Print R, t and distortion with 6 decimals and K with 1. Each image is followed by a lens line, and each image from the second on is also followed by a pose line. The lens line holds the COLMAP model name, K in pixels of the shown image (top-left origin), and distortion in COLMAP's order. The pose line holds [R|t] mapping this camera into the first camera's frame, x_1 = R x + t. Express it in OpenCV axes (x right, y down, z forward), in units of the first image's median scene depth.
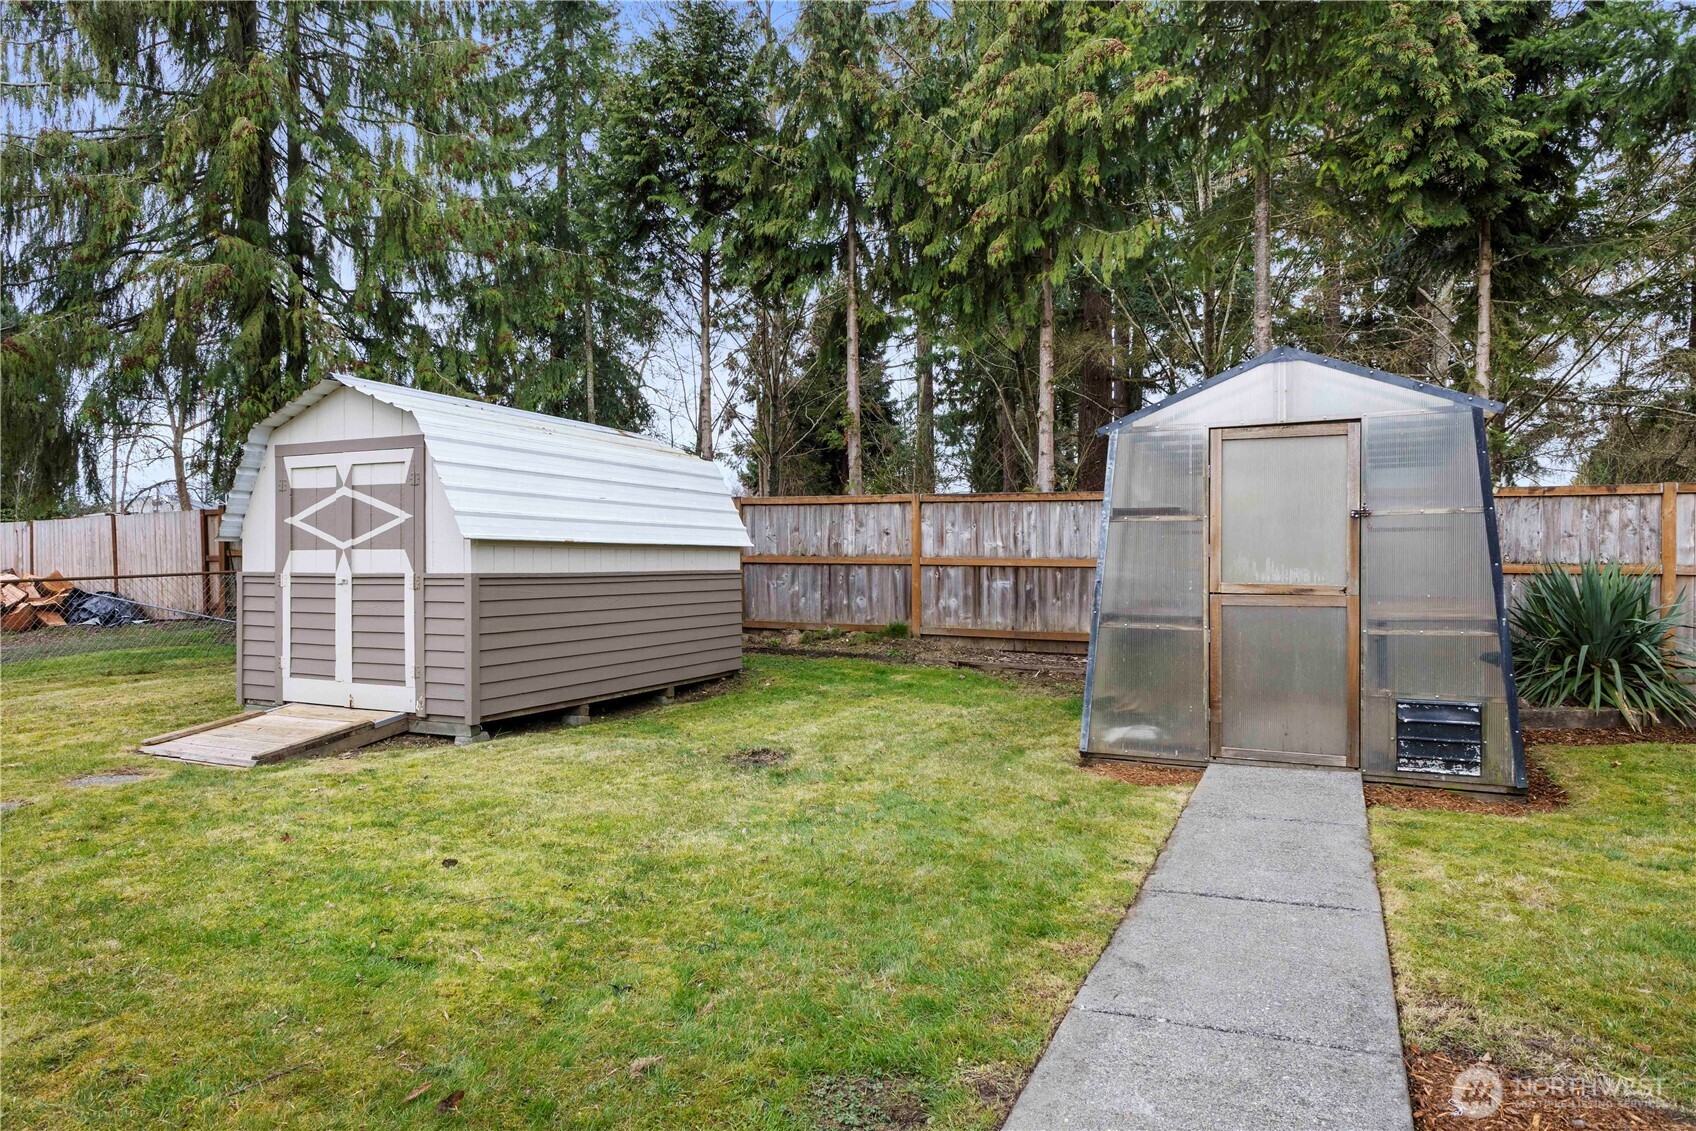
lens RADIAL K [[1015.6, 0, 847.4], [0, 1015.6, 570.2], [0, 0, 1]] dist [-0.000550, -0.000044]
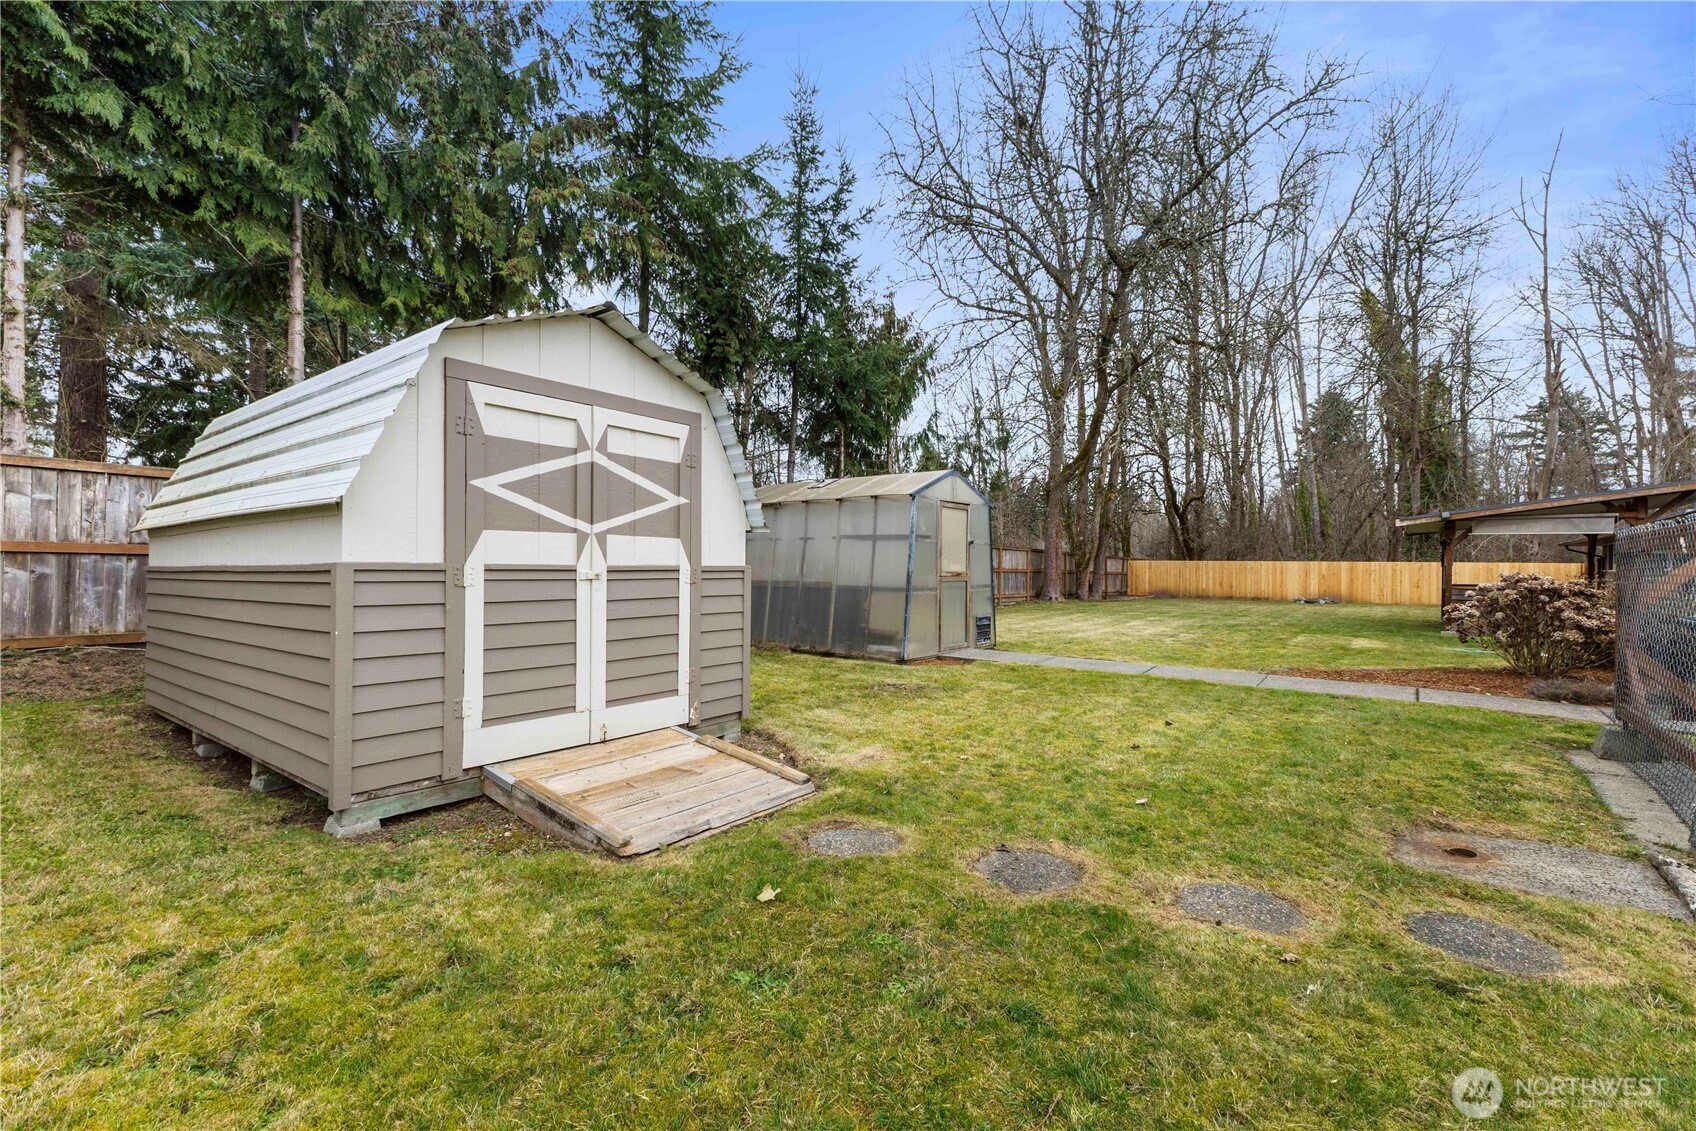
lens RADIAL K [[743.1, 0, 849.5], [0, 743.1, 562.0], [0, 0, 1]] dist [0.010001, 0.000716]
pose [[0.203893, 0.010505, 0.978937, -1.013295], [0.001466, 0.999938, -0.011036, 0.007029], [-0.978992, 0.003685, 0.203865, 0.710403]]
